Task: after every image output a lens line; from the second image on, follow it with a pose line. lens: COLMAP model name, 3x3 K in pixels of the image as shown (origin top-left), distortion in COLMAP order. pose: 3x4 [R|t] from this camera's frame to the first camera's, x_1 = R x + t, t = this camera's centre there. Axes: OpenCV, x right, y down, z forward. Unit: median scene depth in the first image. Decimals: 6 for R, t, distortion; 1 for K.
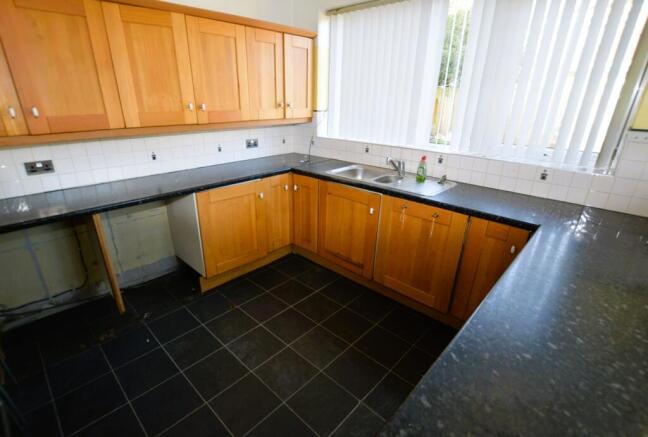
lens RADIAL K [[320.5, 0, 308.8], [0, 320.5, 223.2], [0, 0, 1]] dist [-0.000372, 0.000048]
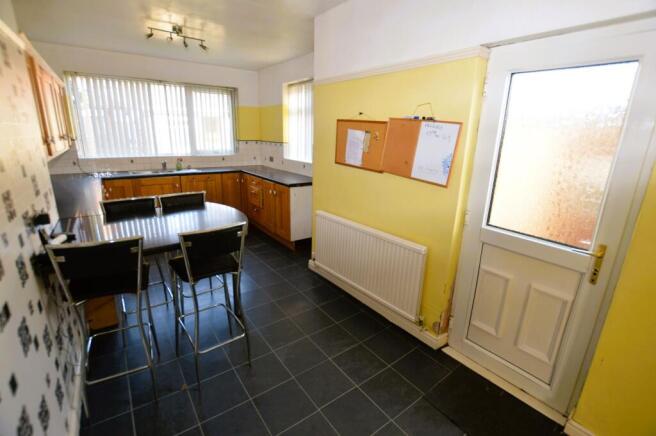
lens RADIAL K [[297.1, 0, 330.9], [0, 297.1, 217.0], [0, 0, 1]] dist [-0.024504, -0.000055]
pose [[0.165744, -0.267382, 0.949229, -1.302019], [0.348924, 0.916180, 0.197147, 0.101468], [-0.922378, 0.298533, 0.245147, -0.251903]]
